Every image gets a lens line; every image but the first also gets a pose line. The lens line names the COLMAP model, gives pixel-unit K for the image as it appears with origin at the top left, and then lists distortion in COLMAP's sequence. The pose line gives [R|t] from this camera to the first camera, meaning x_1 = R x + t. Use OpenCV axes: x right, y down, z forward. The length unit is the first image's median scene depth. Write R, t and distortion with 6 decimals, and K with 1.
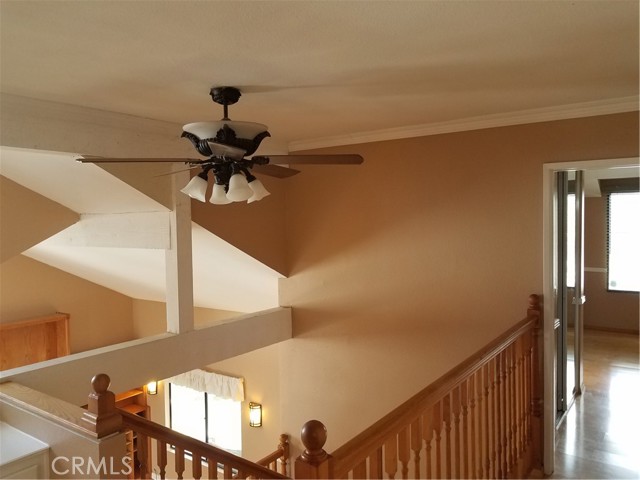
lens RADIAL K [[503.2, 0, 313.1], [0, 503.2, 235.5], [0, 0, 1]] dist [-0.004380, 0.022224]
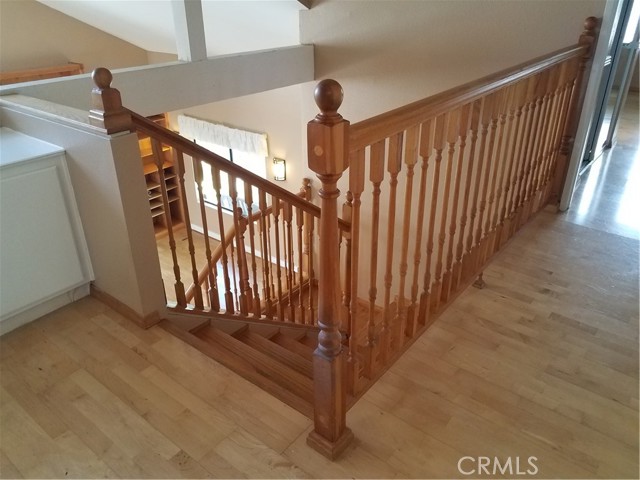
lens RADIAL K [[503.2, 0, 322.7], [0, 503.2, 242.7], [0, 0, 1]] dist [-0.004380, 0.022224]
pose [[0.999299, 0.025739, -0.027189, 0.009388], [-0.011615, 0.903510, 0.428411, 0.104201], [0.035592, -0.427794, 0.903175, 0.033117]]
